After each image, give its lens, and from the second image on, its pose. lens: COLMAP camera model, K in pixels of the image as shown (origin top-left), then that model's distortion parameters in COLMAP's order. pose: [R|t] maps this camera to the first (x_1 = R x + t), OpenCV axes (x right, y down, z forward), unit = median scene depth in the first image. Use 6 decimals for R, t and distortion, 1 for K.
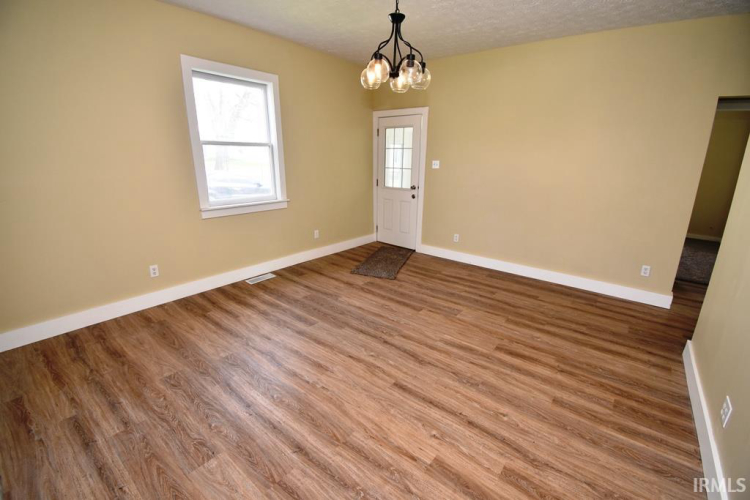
lens RADIAL K [[331.1, 0, 378.9], [0, 331.1, 247.0], [0, 0, 1]] dist [0.022195, -0.026555]
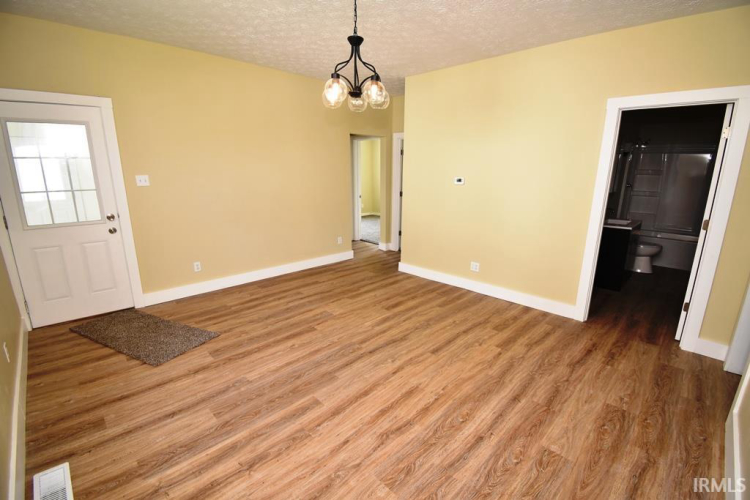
lens RADIAL K [[331.1, 0, 378.9], [0, 331.1, 247.0], [0, 0, 1]] dist [0.022195, -0.026555]
pose [[0.113258, -0.243703, 0.963214, -0.798431], [0.260076, 0.942922, 0.207988, -0.203949], [-0.958923, 0.226953, 0.170175, 0.658032]]
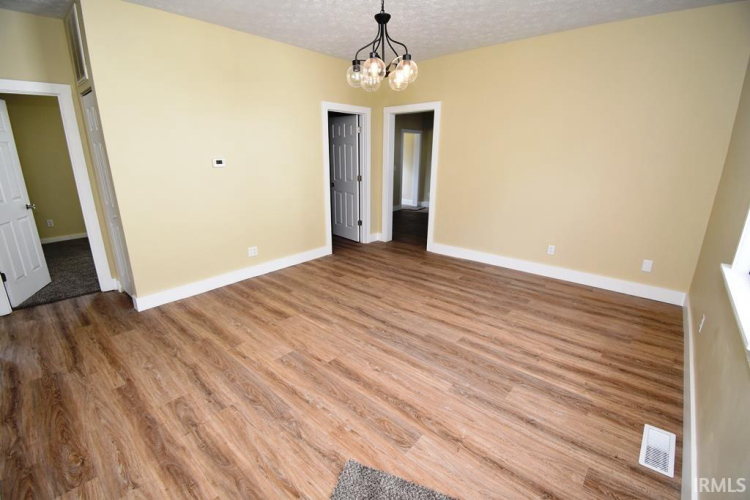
lens RADIAL K [[331.1, 0, 378.9], [0, 331.1, 247.0], [0, 0, 1]] dist [0.022195, -0.026555]
pose [[-0.998461, -0.034457, 0.043447, -0.003746], [-0.006593, 0.851710, 0.523972, -0.457632], [-0.055059, 0.522879, -0.850627, 1.636144]]
